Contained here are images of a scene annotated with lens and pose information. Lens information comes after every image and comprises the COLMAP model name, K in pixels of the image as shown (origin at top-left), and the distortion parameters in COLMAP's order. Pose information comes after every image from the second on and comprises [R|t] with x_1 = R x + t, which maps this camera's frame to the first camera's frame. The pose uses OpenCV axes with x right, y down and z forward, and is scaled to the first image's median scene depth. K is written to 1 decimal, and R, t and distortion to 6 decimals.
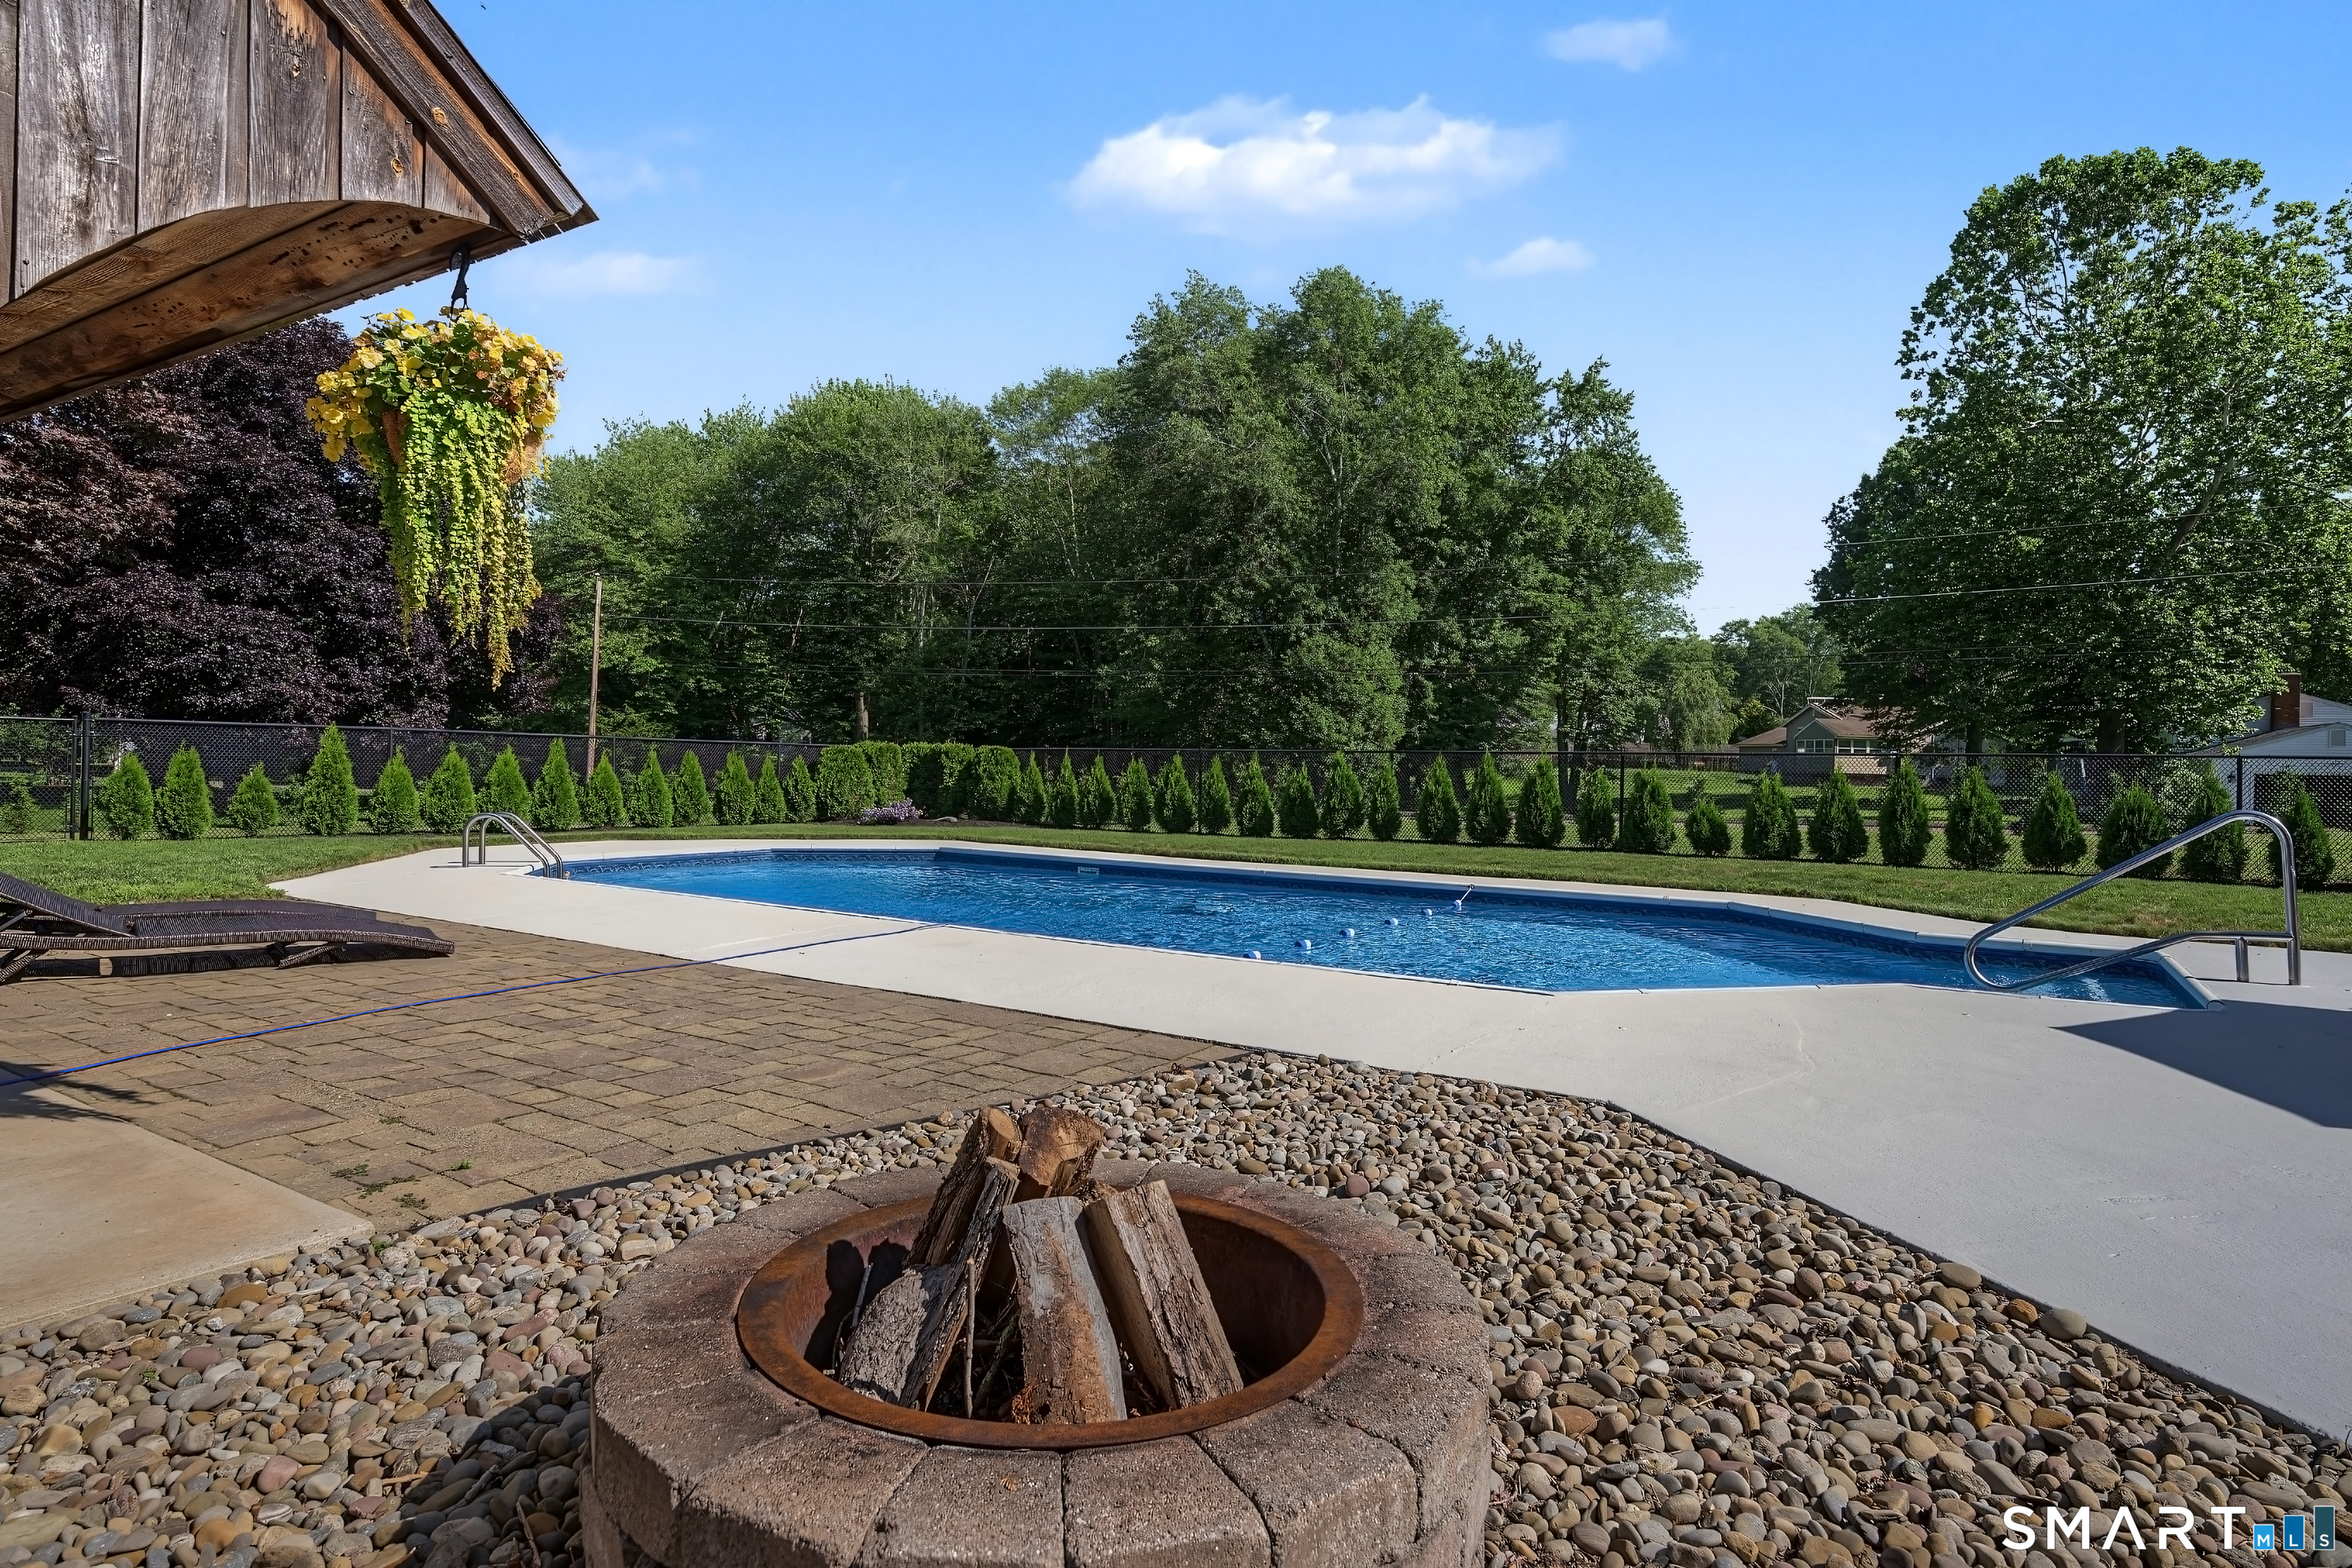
lens RADIAL K [[1253.5, 0, 1177.5], [0, 1253.5, 770.6], [0, 0, 1]] dist [-0.006467, -0.000062]
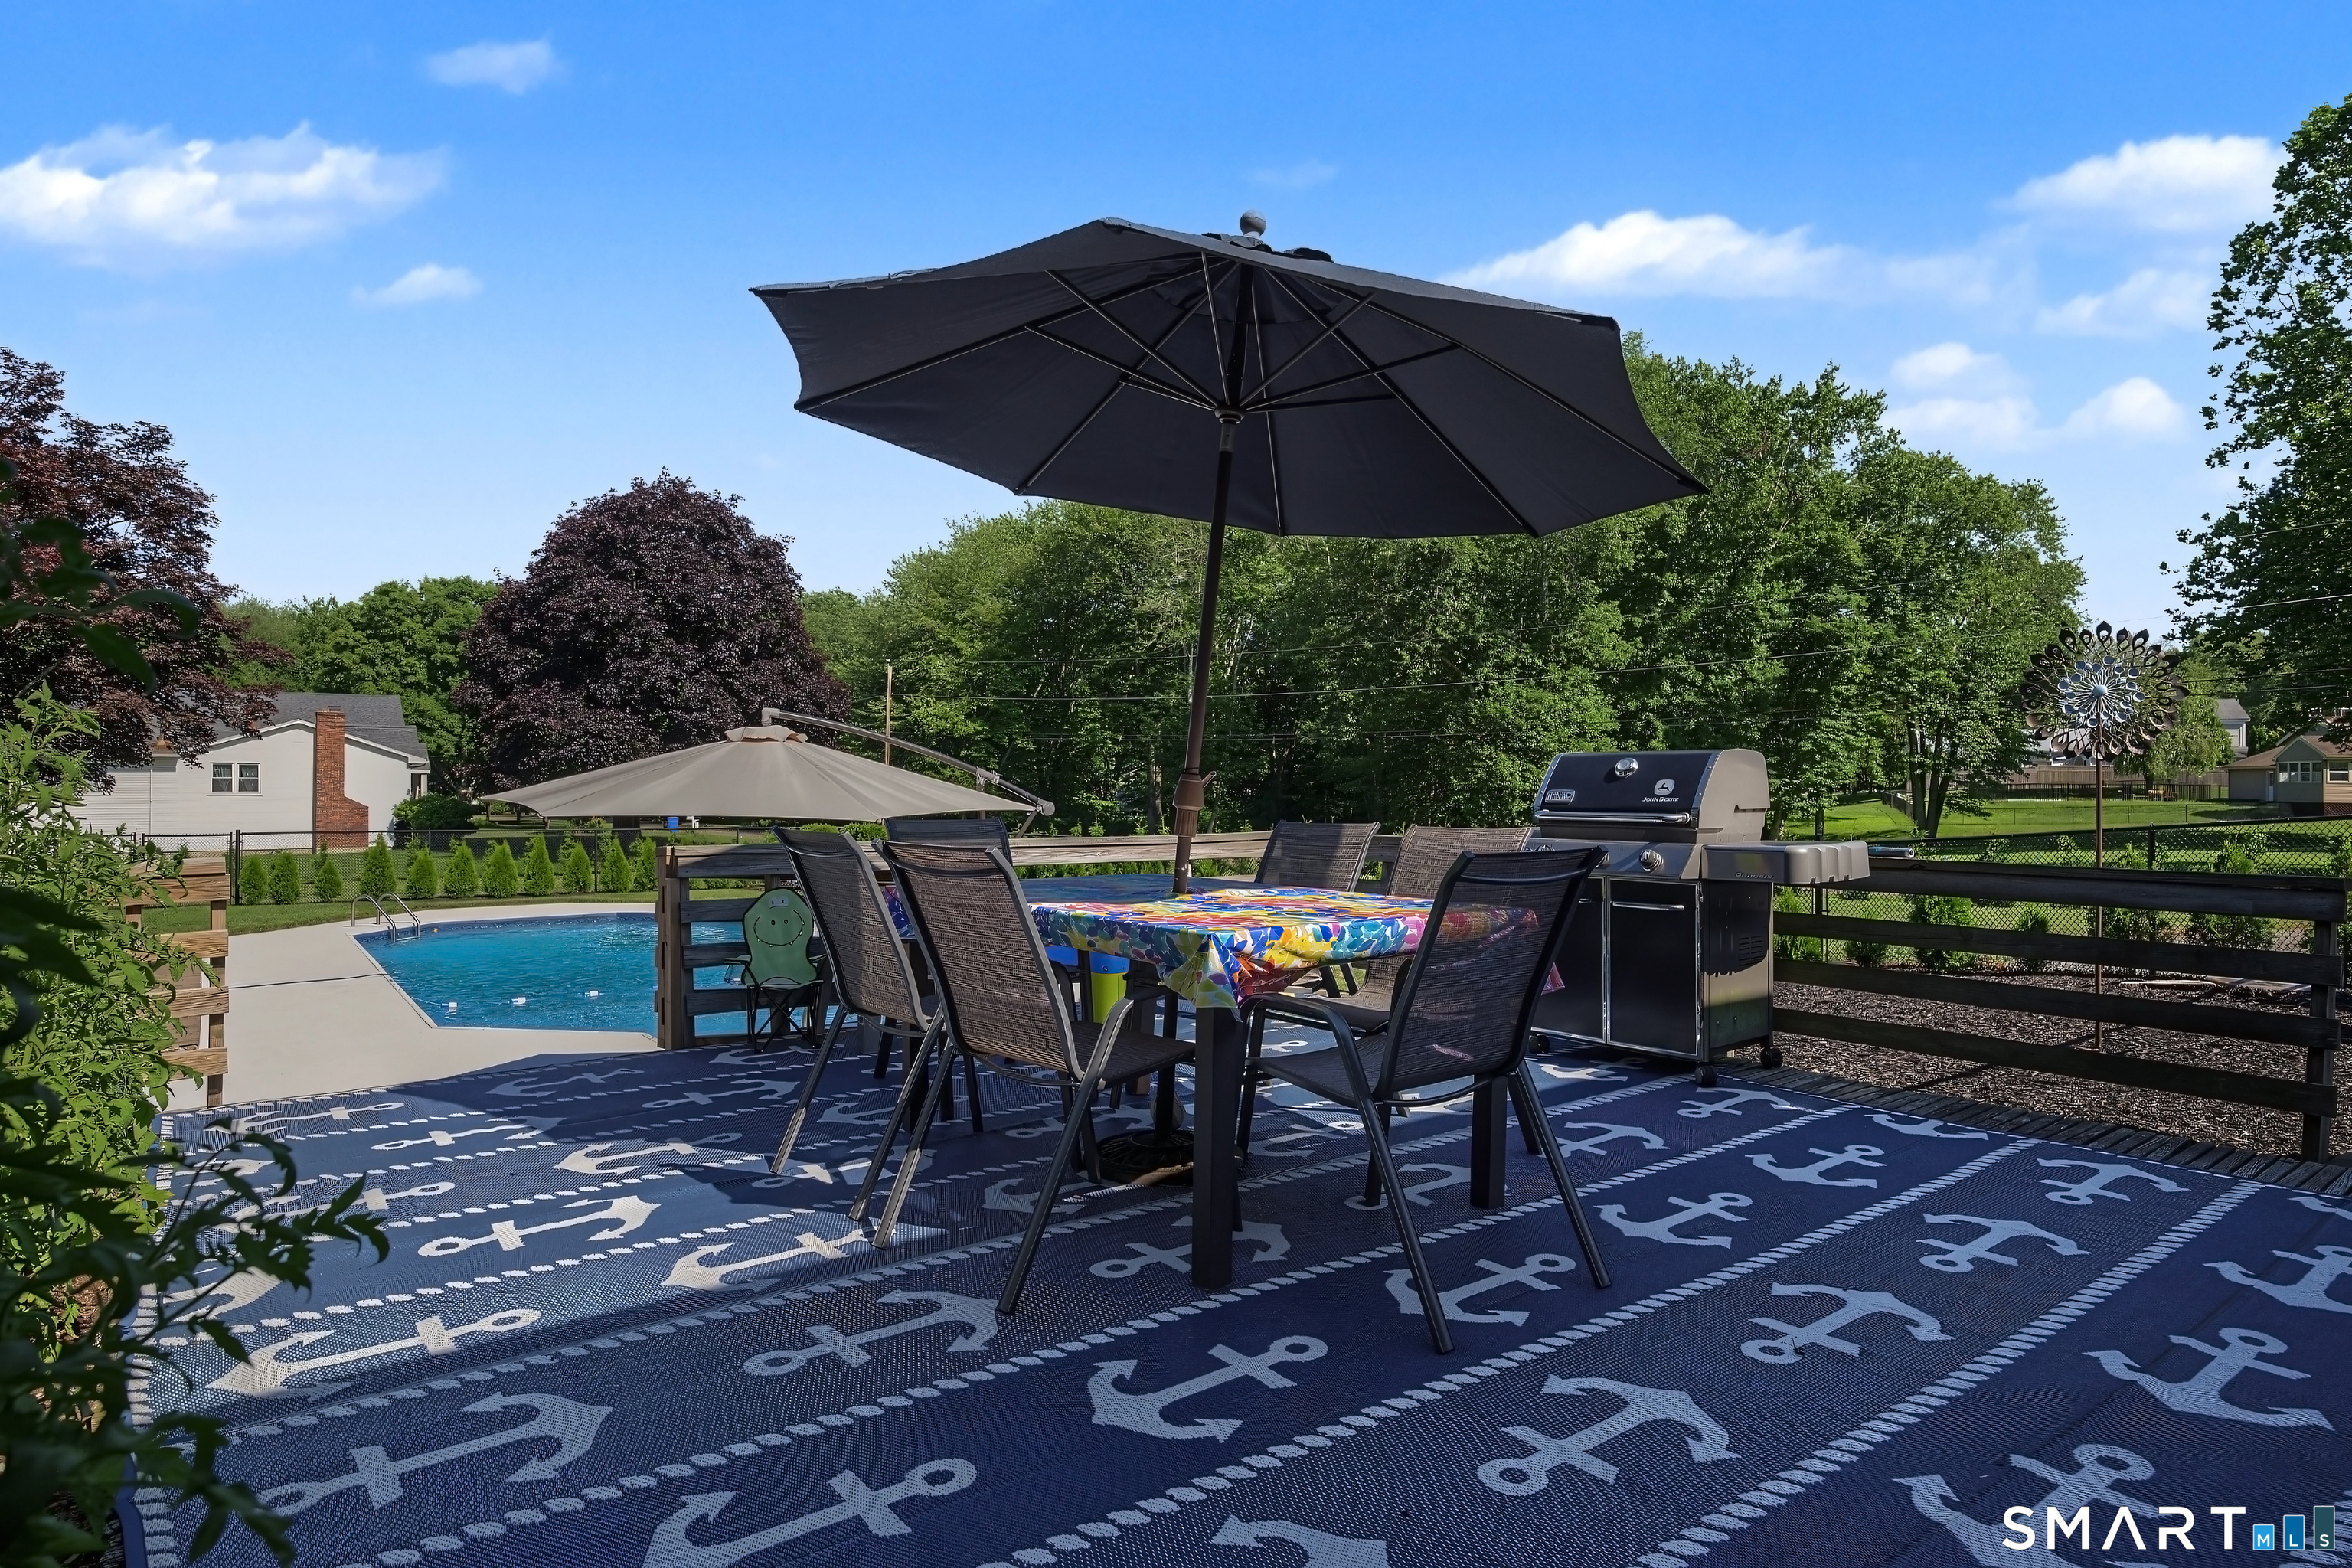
lens RADIAL K [[1253.5, 0, 1175.2], [0, 1253.5, 798.5], [0, 0, 1]] dist [-0.006467, -0.000062]
pose [[0.934886, -0.013022, -0.354708, 0.215668], [0.012869, 0.999913, -0.002792, -0.015917], [0.354714, -0.001955, 0.934973, -0.035112]]
